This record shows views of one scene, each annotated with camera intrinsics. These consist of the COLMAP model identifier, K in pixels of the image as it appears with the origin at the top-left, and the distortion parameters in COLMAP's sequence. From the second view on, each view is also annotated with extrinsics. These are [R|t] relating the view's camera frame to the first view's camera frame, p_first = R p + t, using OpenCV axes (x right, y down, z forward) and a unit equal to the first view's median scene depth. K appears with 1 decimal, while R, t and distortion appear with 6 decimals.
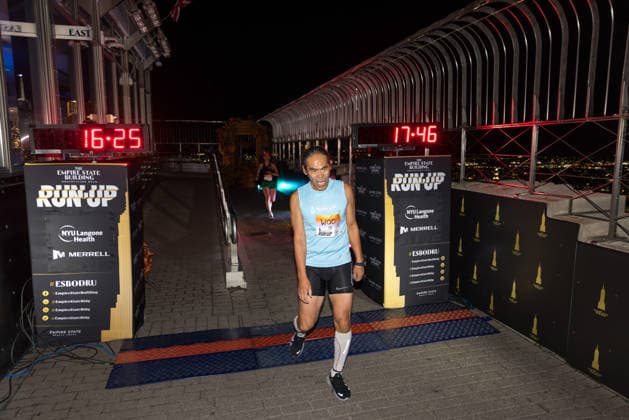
lens RADIAL K [[422.0, 0, 306.3], [0, 422.0, 207.7], [0, 0, 1]] dist [0.009487, -0.001705]
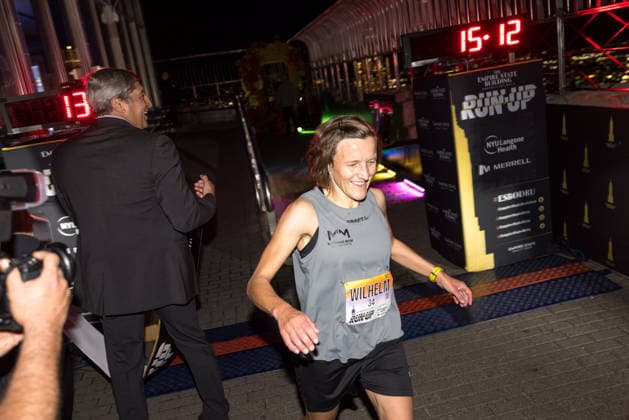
lens RADIAL K [[545.4, 0, 316.1], [0, 545.4, 229.1], [0, 0, 1]] dist [0.014151, -0.012955]
pose [[0.987060, -0.112656, -0.114111, 0.032303], [0.127876, 0.982385, 0.136266, -0.013770], [0.096750, -0.149095, 0.984078, -0.009865]]
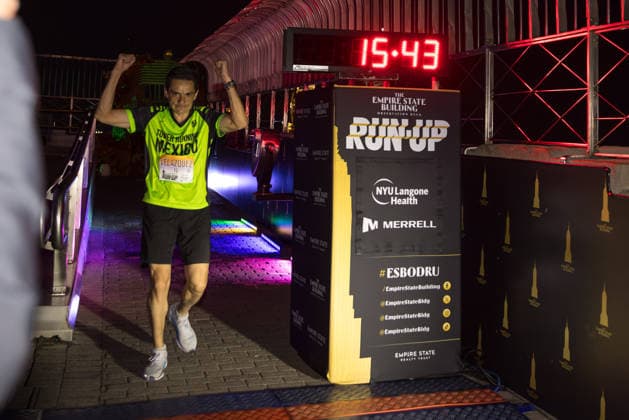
lens RADIAL K [[773.9, 0, 316.3], [0, 773.9, 72.3], [0, 0, 1]] dist [0.013230, 0.007472]
pose [[0.998695, 0.044161, 0.025669, 0.130101], [-0.037610, 0.975786, -0.215472, 0.077182], [-0.034563, 0.214225, 0.976173, 0.018527]]
